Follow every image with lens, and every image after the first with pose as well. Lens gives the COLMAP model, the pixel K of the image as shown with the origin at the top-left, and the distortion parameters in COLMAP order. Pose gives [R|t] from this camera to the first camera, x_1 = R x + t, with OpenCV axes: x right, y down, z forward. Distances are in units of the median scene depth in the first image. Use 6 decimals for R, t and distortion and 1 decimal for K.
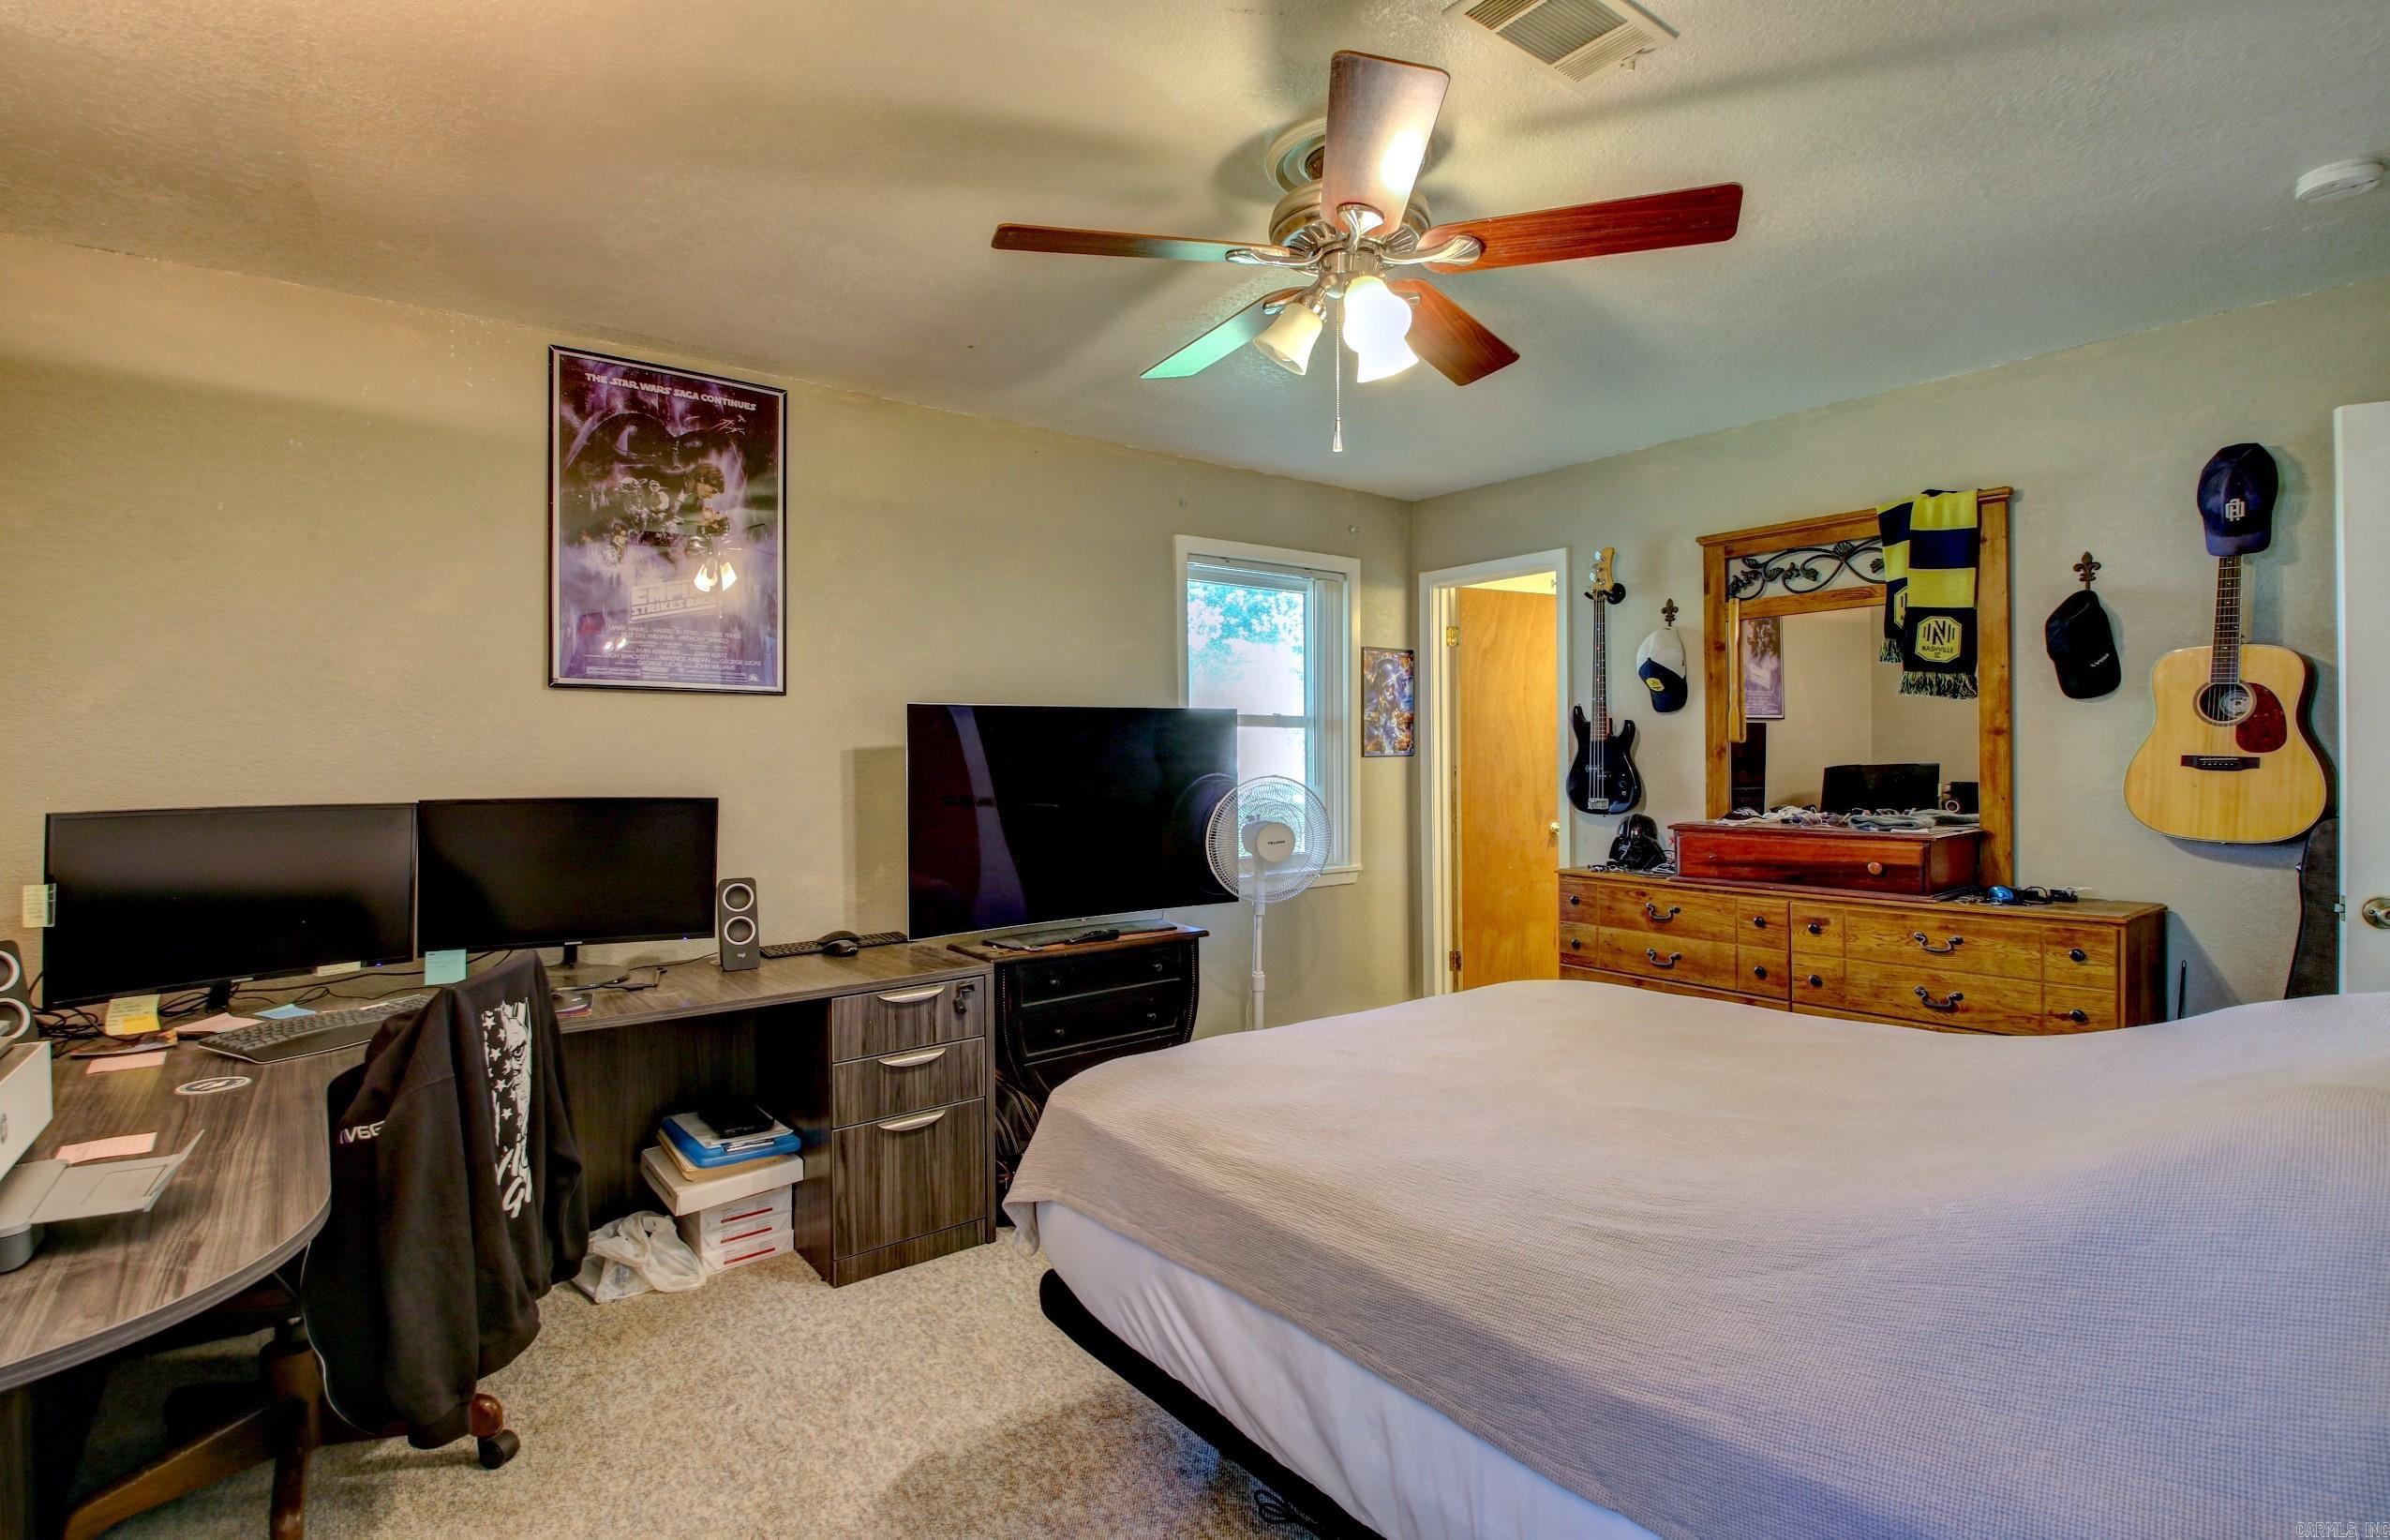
lens RADIAL K [[1109.9, 0, 1190.7], [0, 1109.9, 765.0], [0, 0, 1]] dist [0.002374, -0.017349]
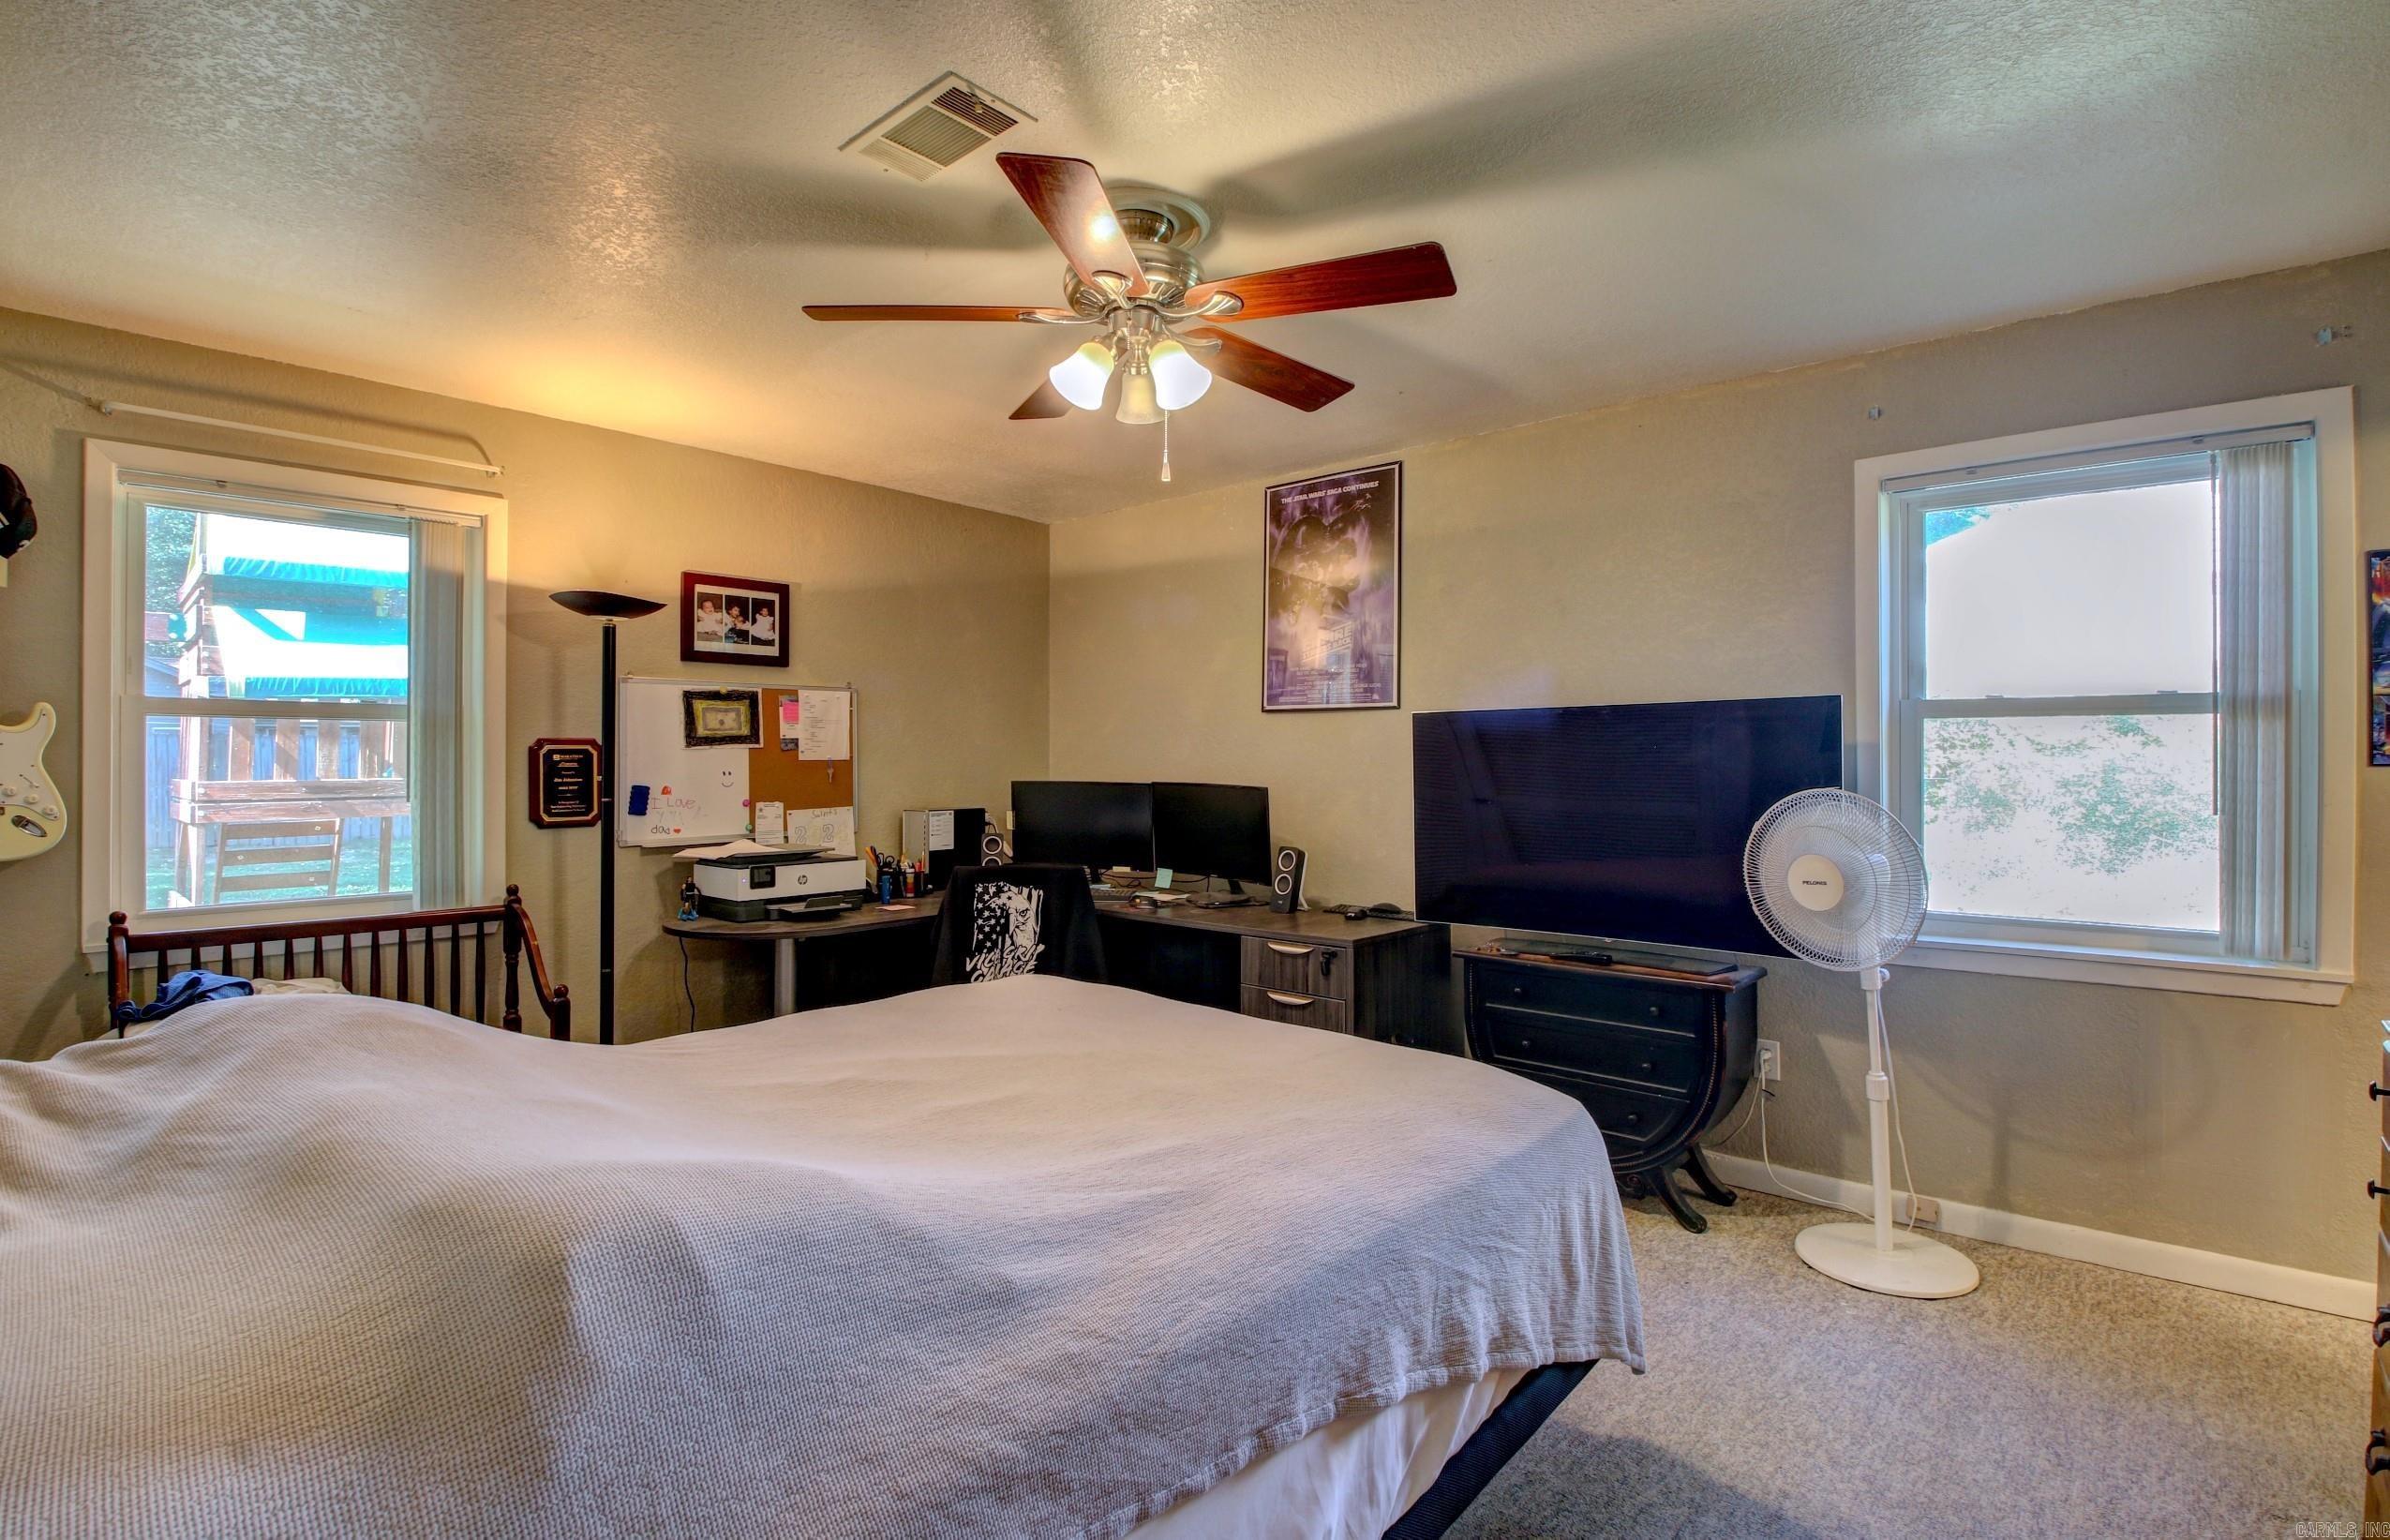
lens RADIAL K [[1109.9, 0, 1187.6], [0, 1109.9, 762.4], [0, 0, 1]] dist [0.002374, -0.017349]
pose [[0.187448, 0.006873, -0.982250, 0.687252], [-0.012024, 0.999917, 0.004702, -0.005480], [0.982201, 0.010929, 0.187515, 0.464130]]
